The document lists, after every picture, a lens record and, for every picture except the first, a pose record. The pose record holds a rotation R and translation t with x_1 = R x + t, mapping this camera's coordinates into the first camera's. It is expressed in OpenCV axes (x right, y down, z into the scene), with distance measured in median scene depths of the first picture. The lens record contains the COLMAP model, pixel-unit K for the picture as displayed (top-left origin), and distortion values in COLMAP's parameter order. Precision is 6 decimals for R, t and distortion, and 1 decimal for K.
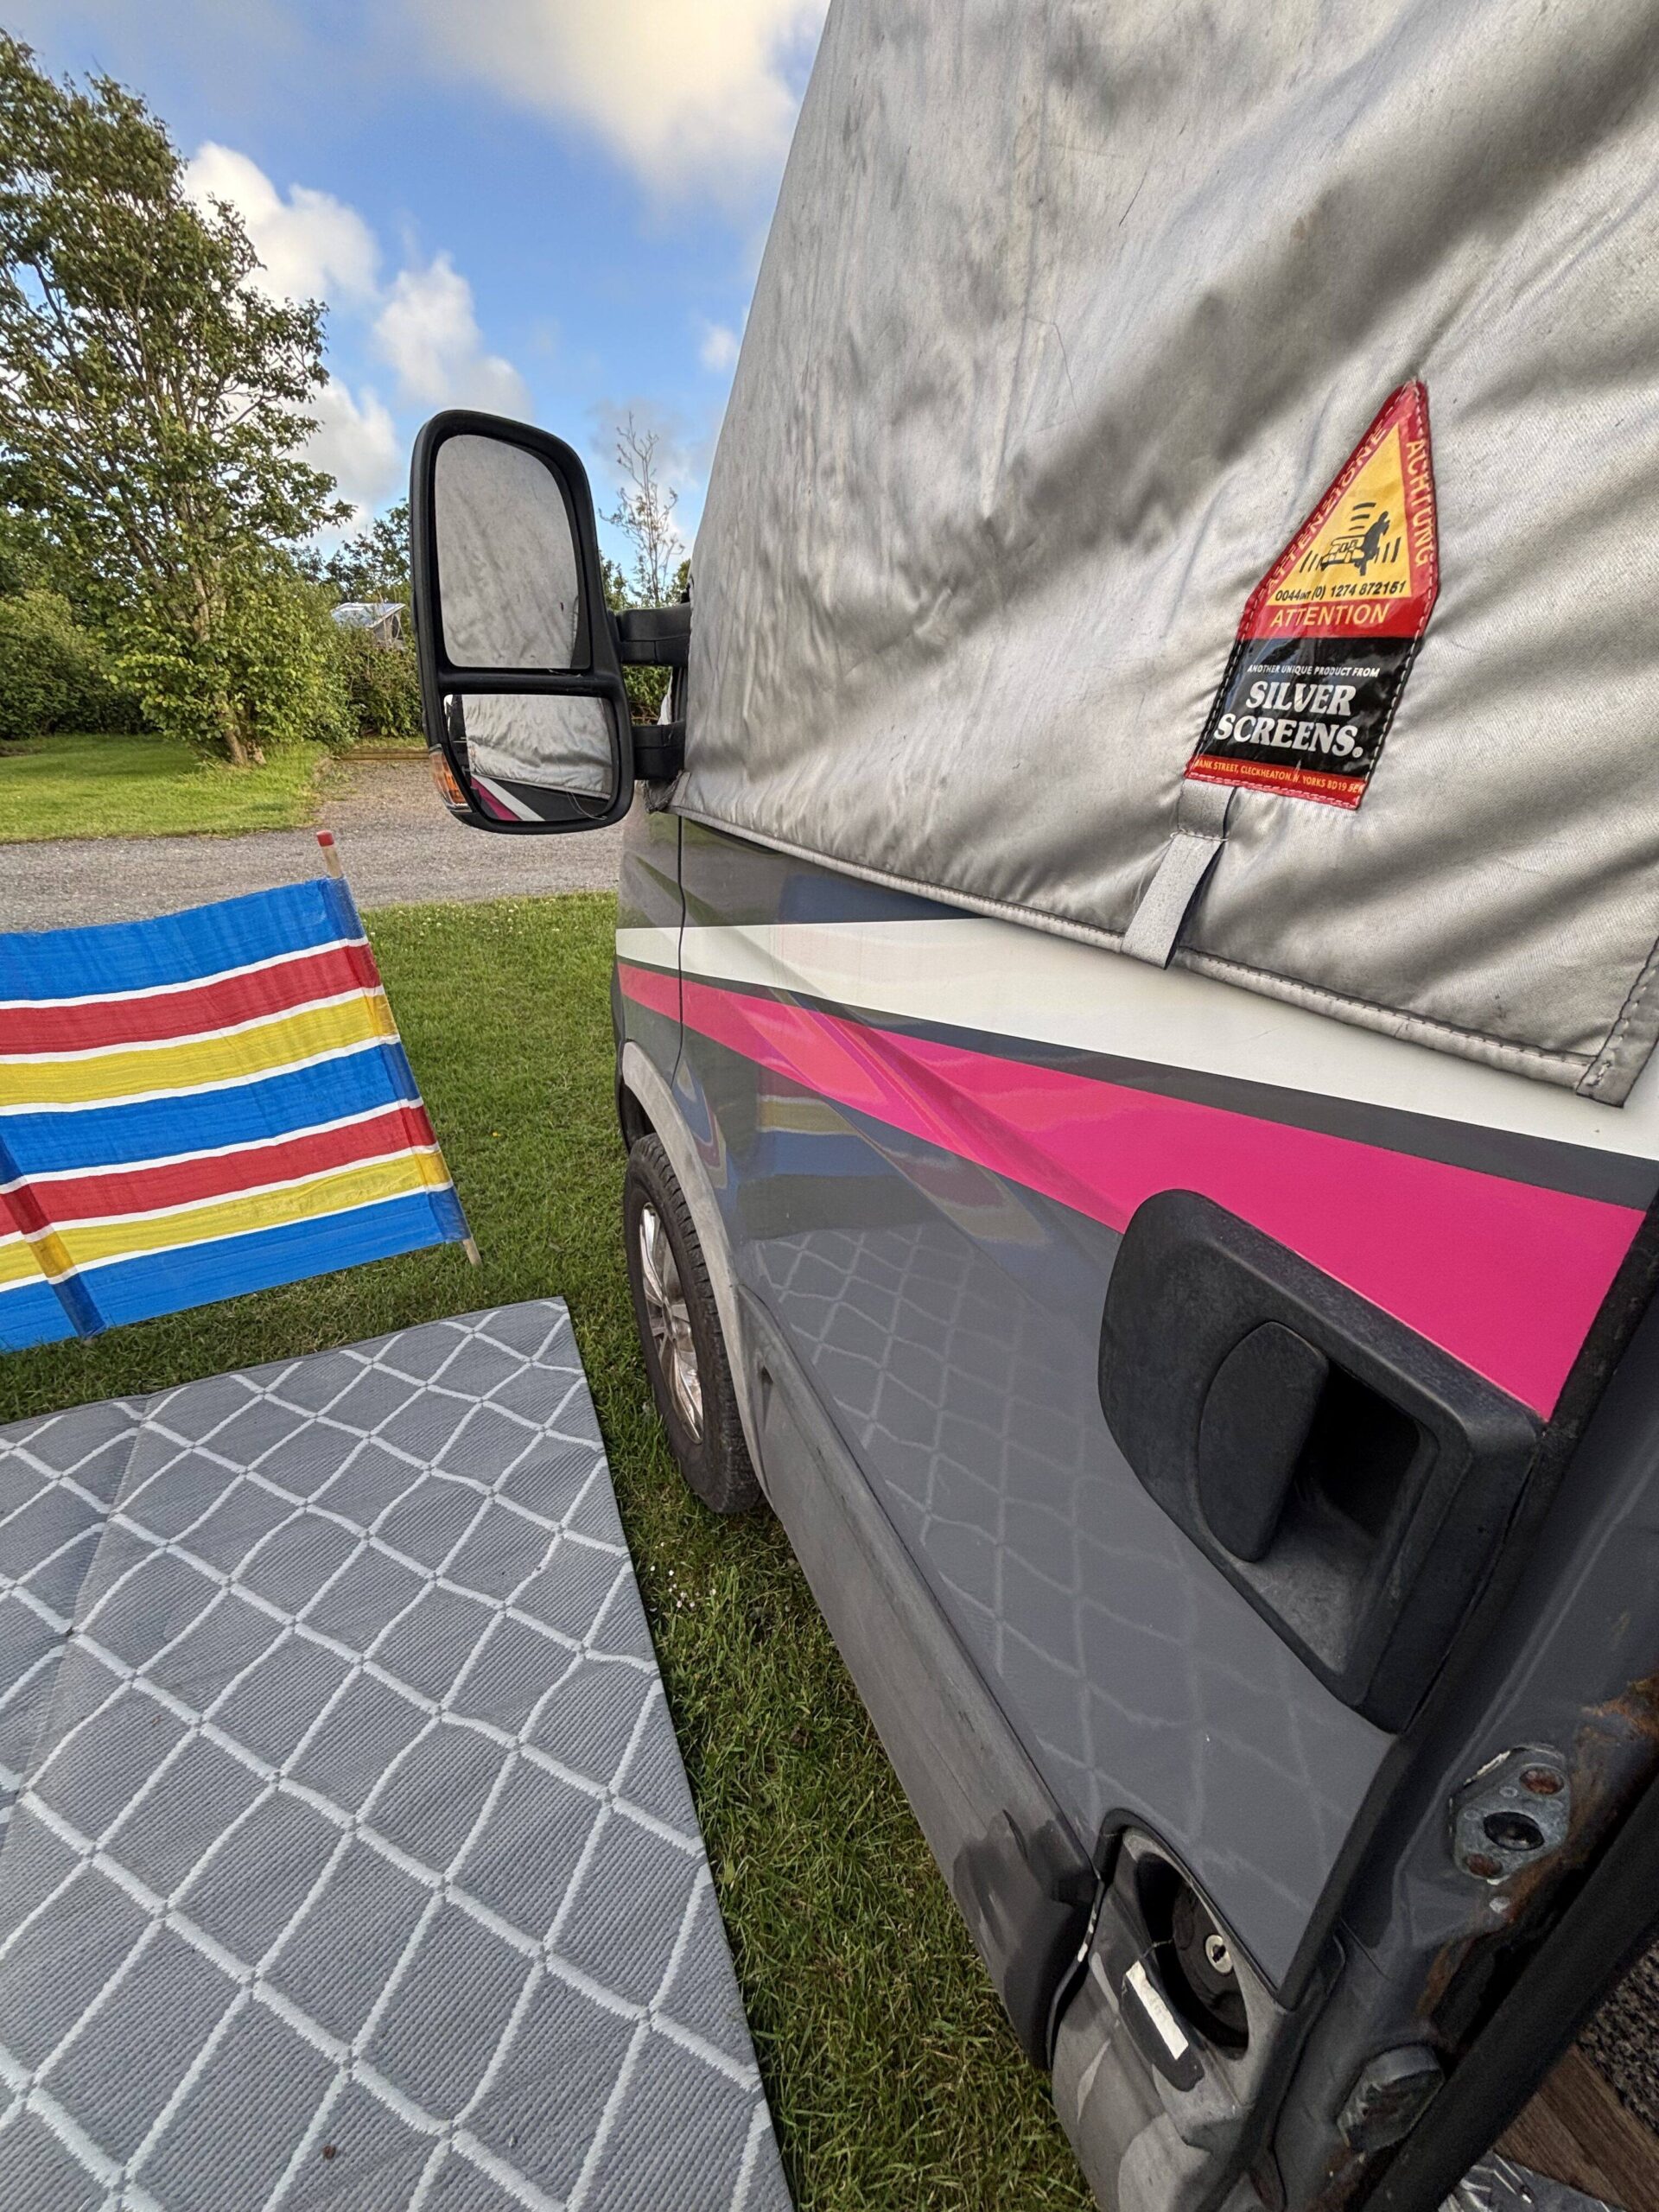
lens RADIAL K [[907.8, 0, 829.5], [0, 907.8, 1106.0], [0, 0, 1]] dist [-0.003895, -0.000053]
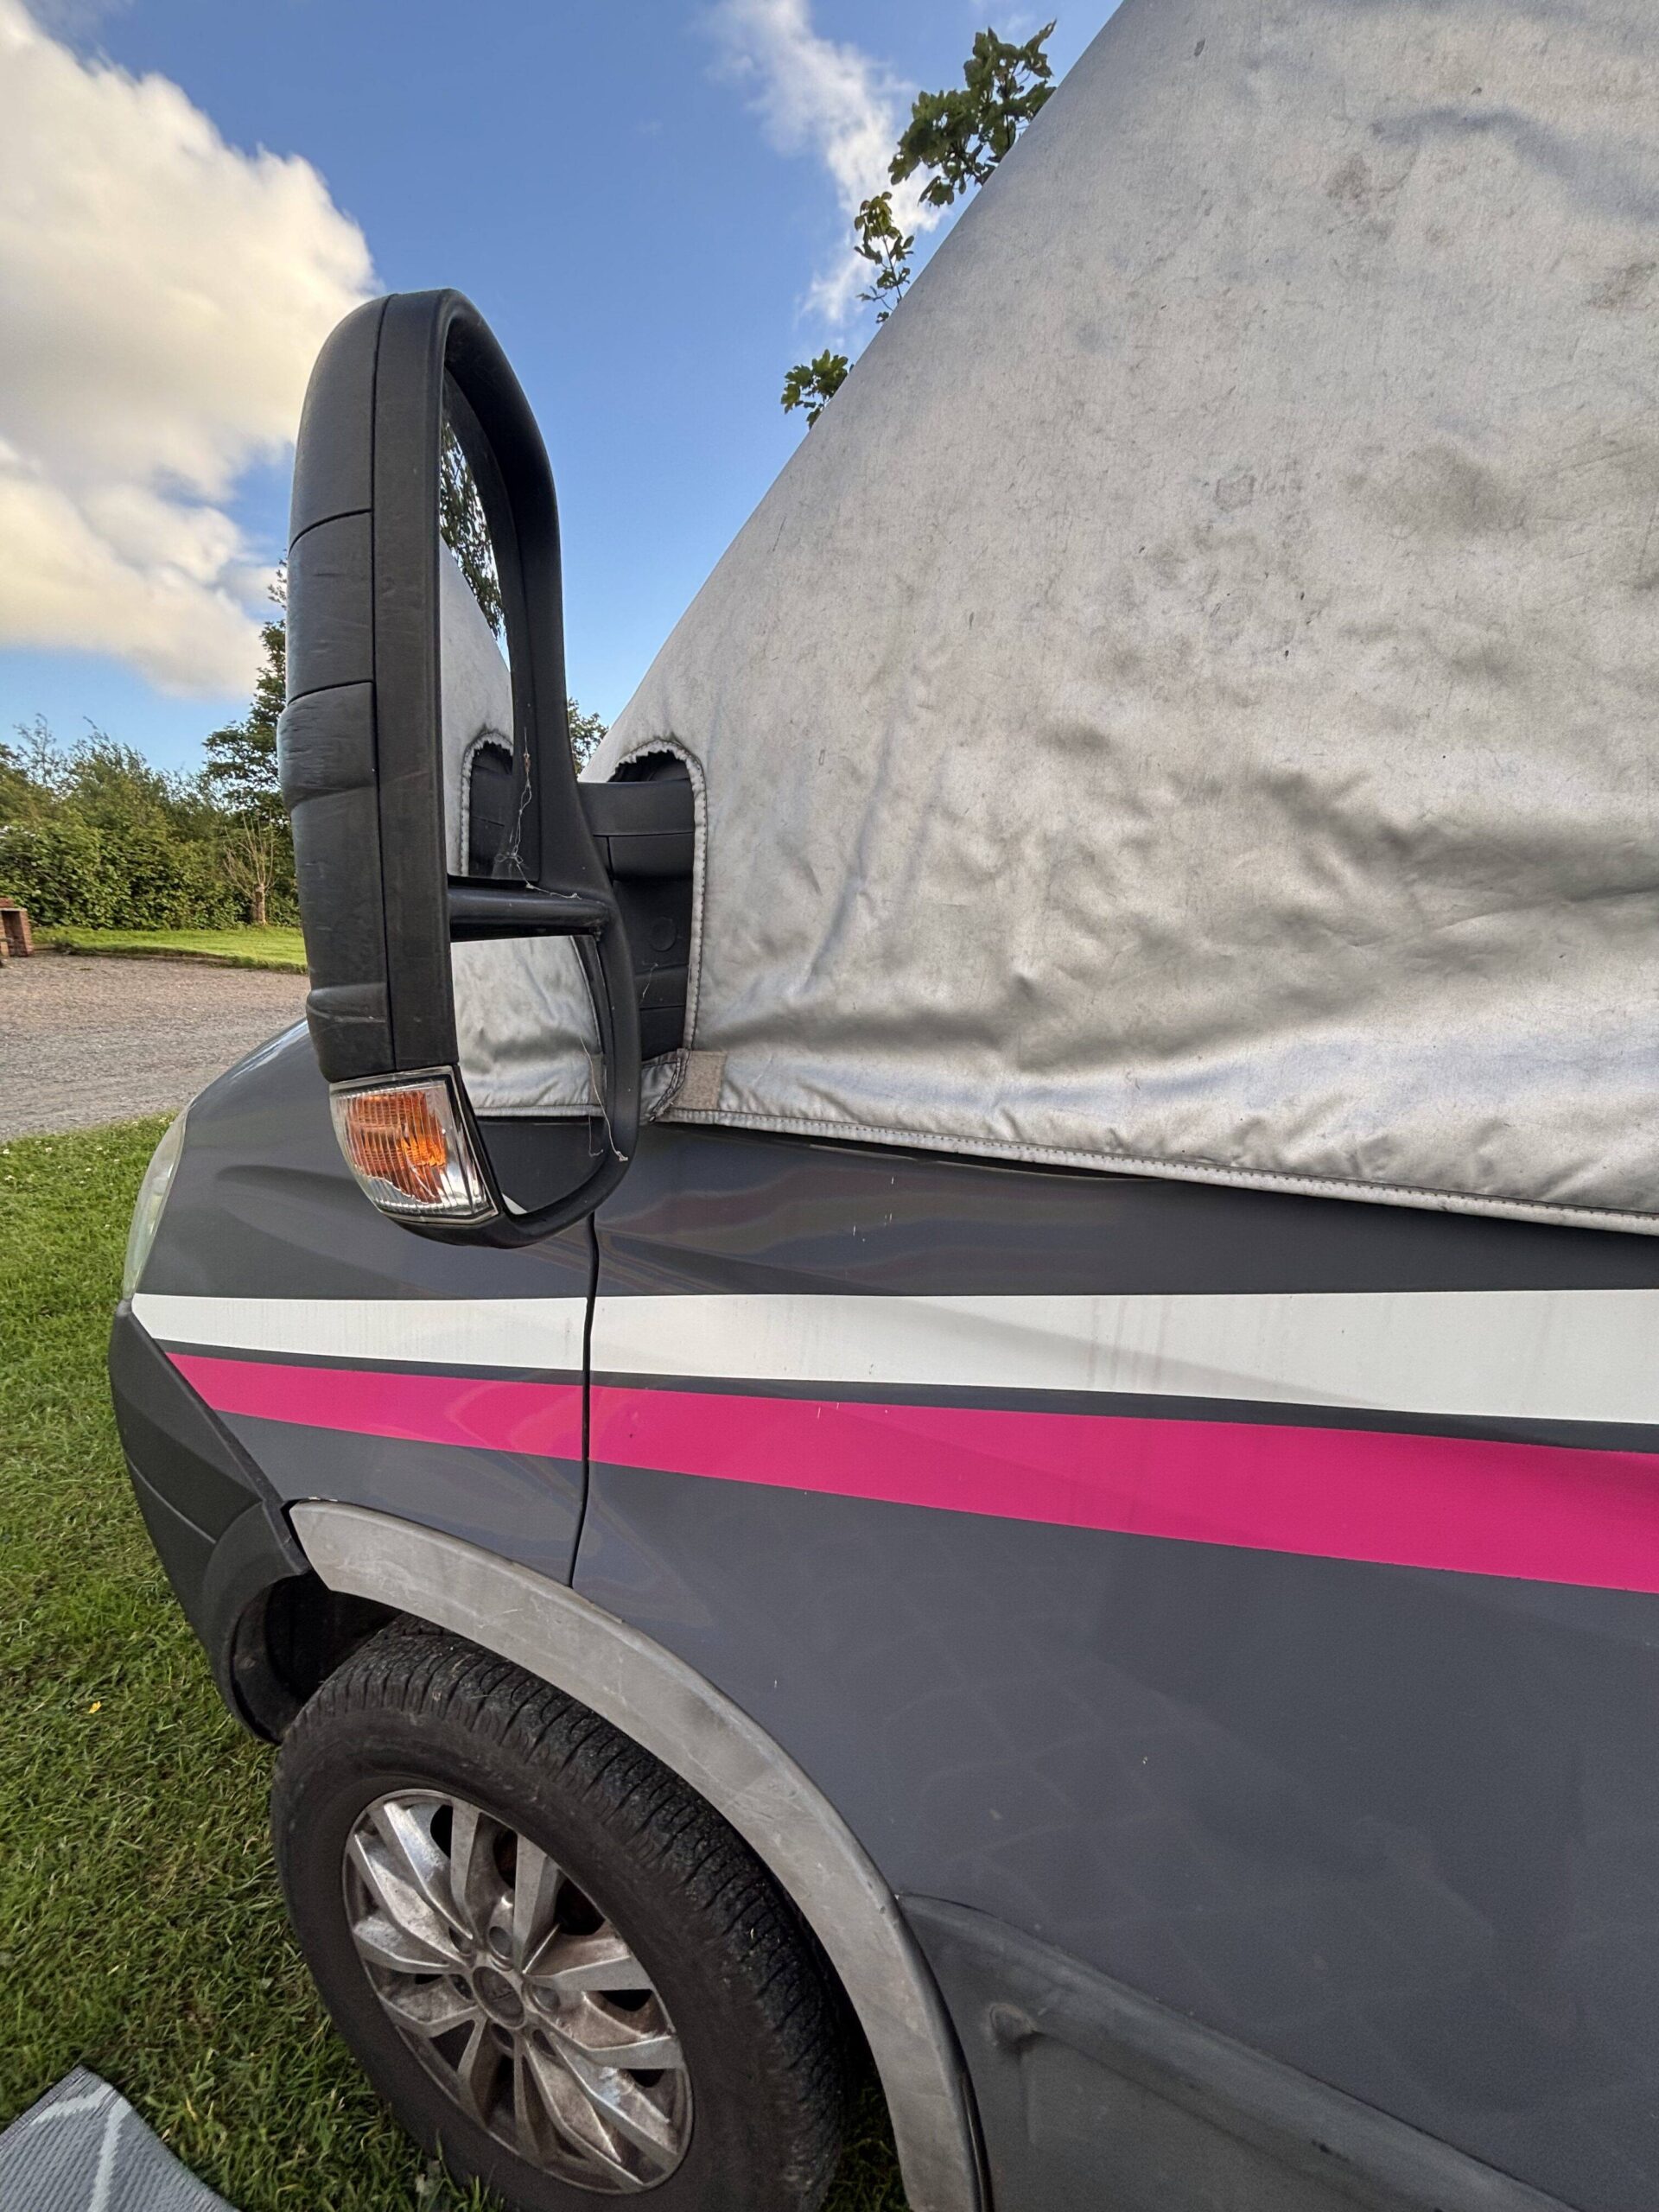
lens RADIAL K [[946.4, 0, 834.5], [0, 946.4, 1111.9], [0, 0, 1]] dist [0.007130, 0.000279]
pose [[0.755562, -0.137165, 0.640556, -0.505007], [0.254345, 0.962545, -0.093896, -0.261547], [-0.603684, 0.233867, 0.762150, 0.515522]]
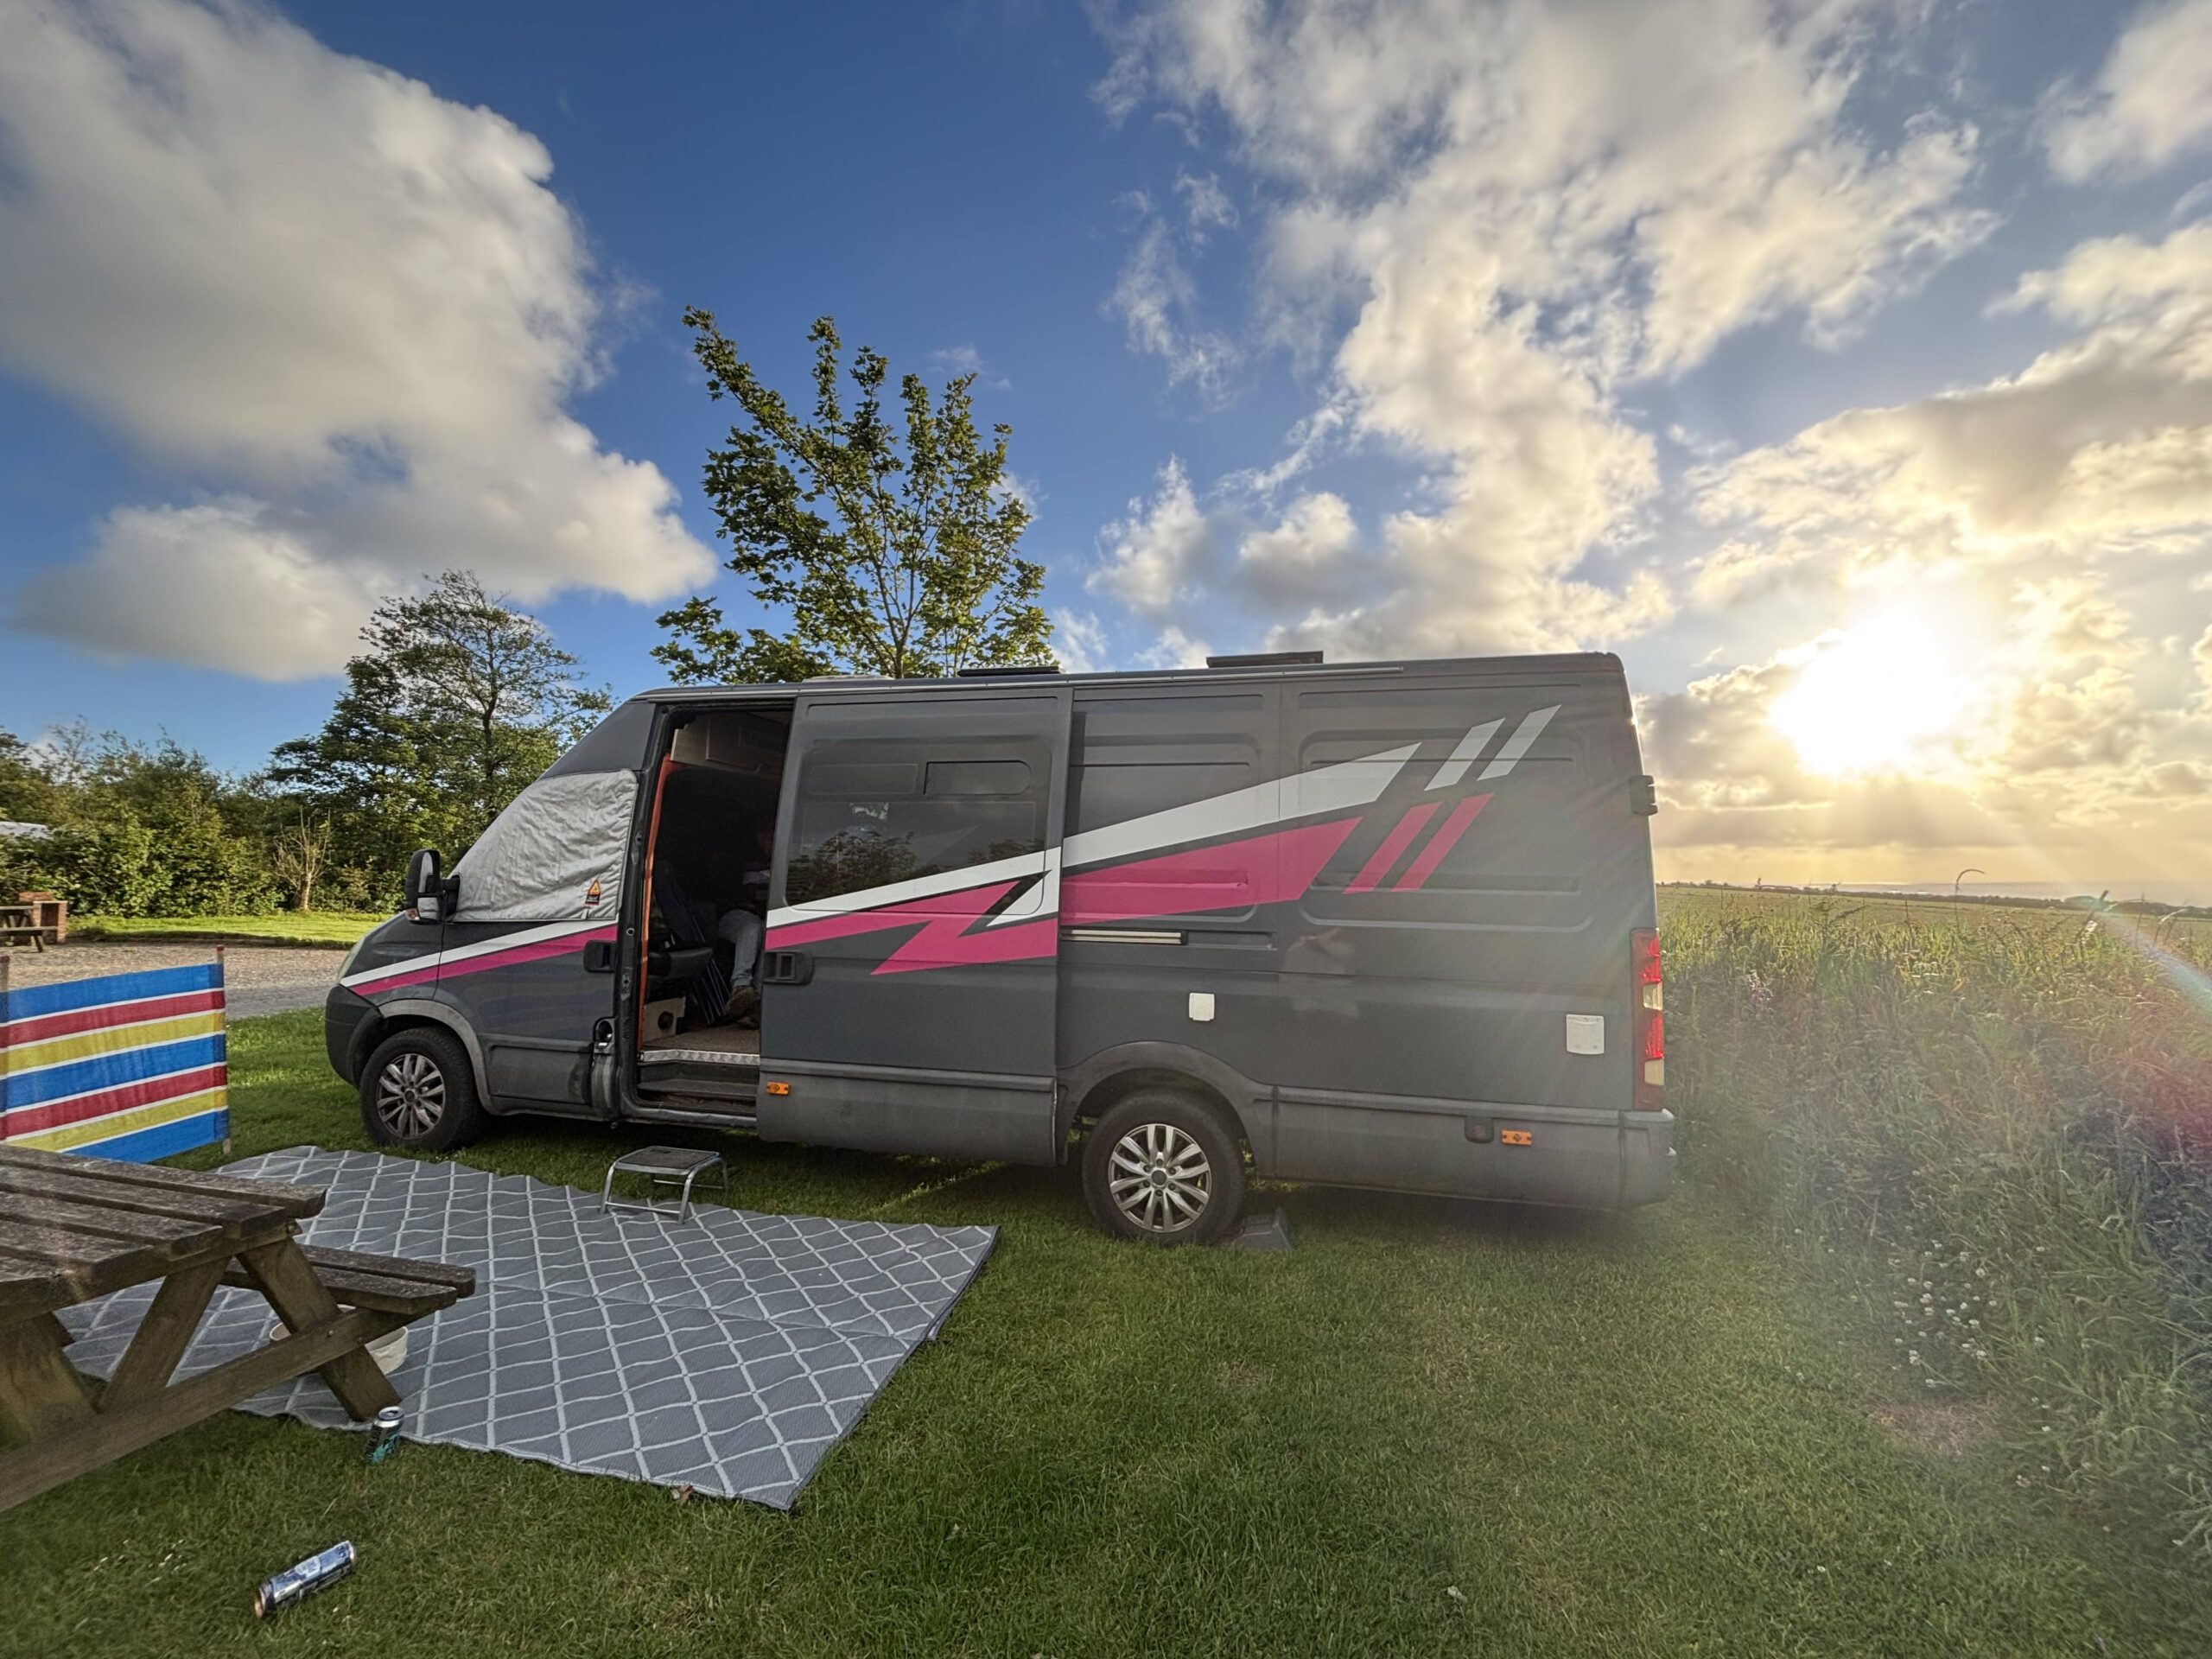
lens RADIAL K [[907.8, 0, 1120.3], [0, 907.8, 822.8], [0, 0, 1]] dist [-0.003895, -0.000053]
pose [[0.601563, 0.039512, 0.797848, -1.819361], [0.327337, 0.898878, -0.291321, 1.643052], [-0.728679, 0.436413, 0.527798, -4.024294]]
